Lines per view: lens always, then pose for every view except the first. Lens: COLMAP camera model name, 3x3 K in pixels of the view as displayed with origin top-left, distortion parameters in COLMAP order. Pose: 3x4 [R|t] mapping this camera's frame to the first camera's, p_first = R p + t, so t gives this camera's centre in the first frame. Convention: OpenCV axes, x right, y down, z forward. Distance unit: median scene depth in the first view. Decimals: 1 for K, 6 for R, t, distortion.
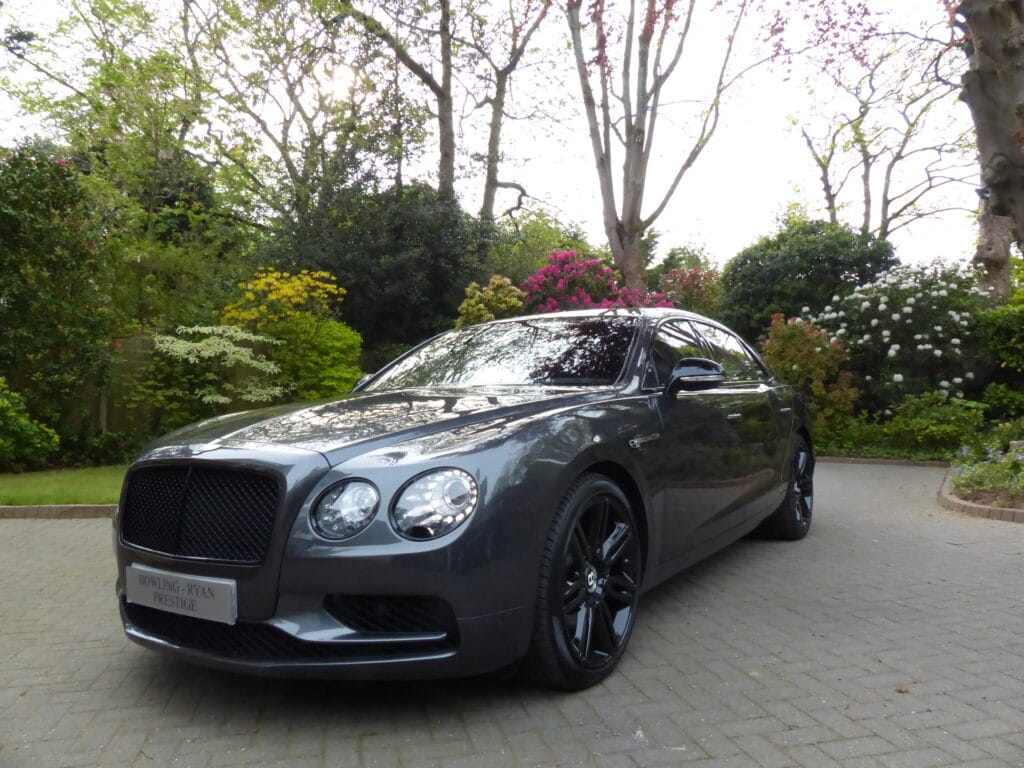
lens RADIAL K [[780.1, 0, 515.9], [0, 780.1, 370.3], [0, 0, 1]] dist [-0.017045, -0.003348]
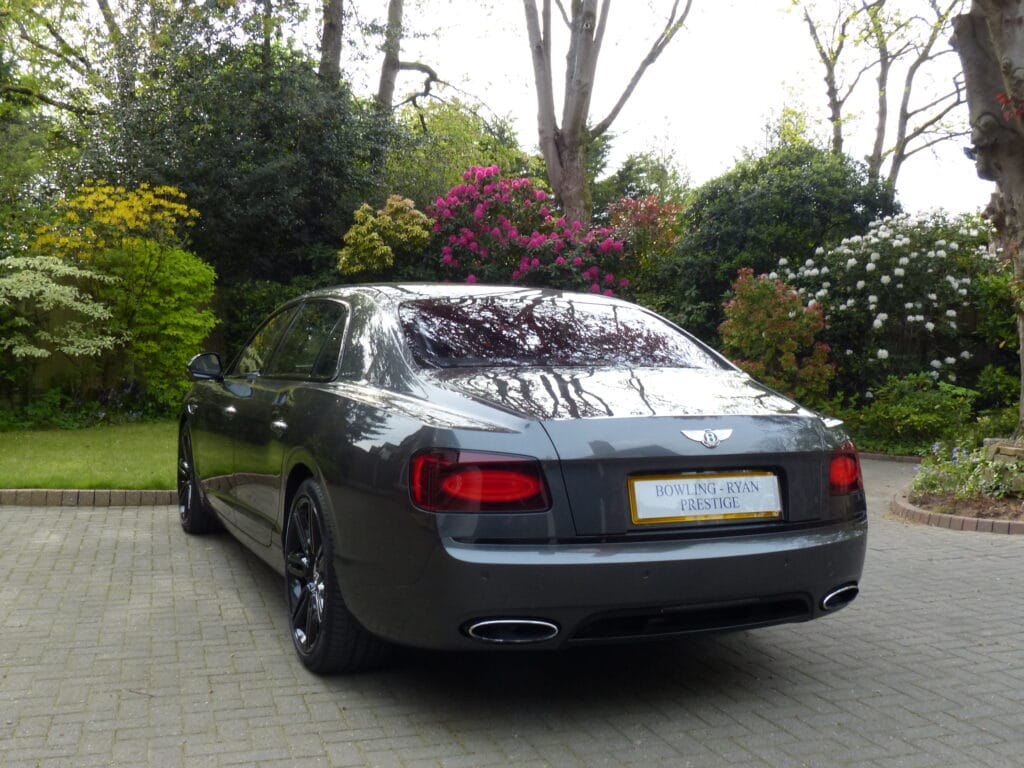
lens RADIAL K [[1099.1, 0, 512.0], [0, 1099.1, 384.0], [0, 0, 1]] dist [-0.053302, 0.025296]
pose [[0.995113, 0.031394, 0.093614, -0.007871], [-0.038421, 0.996501, 0.074230, -0.027755], [-0.090956, -0.077464, 0.992837, -0.112820]]
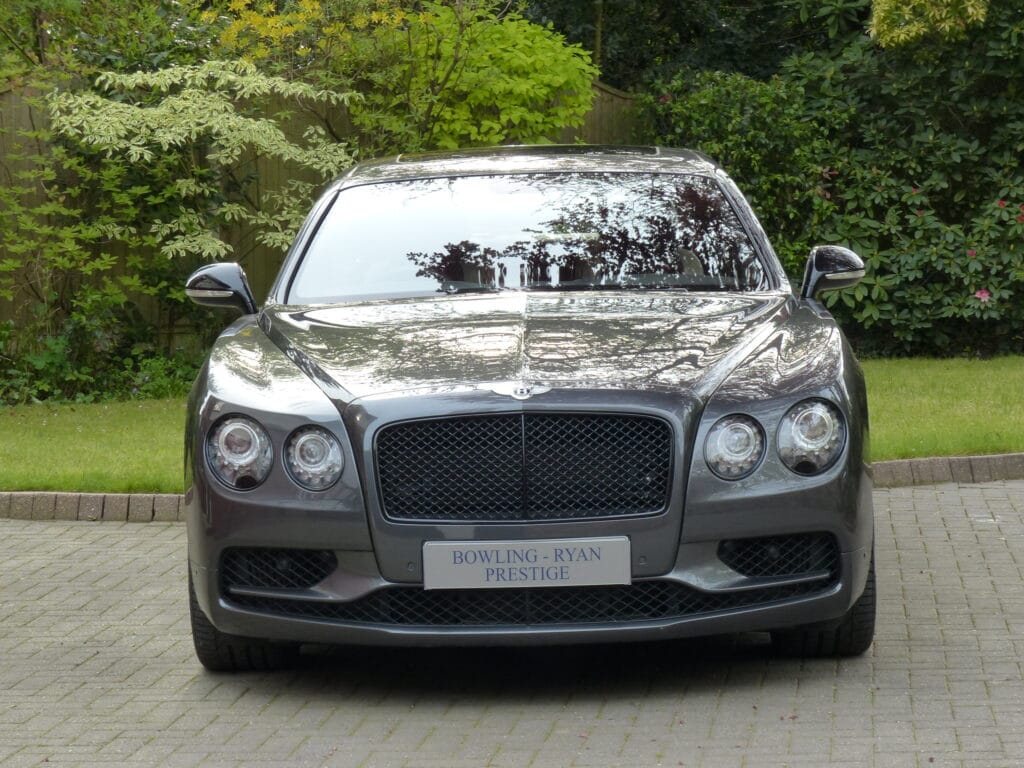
lens RADIAL K [[2803.0, 0, 512.0], [0, 2803.0, 384.0], [0, 0, 1]] dist [-0.101335, 0.706133]
pose [[0.942183, 0.016764, -0.334679, 0.239543], [0.023278, 0.993061, 0.115272, -0.051785], [0.334289, -0.116398, 0.935255, -0.294806]]
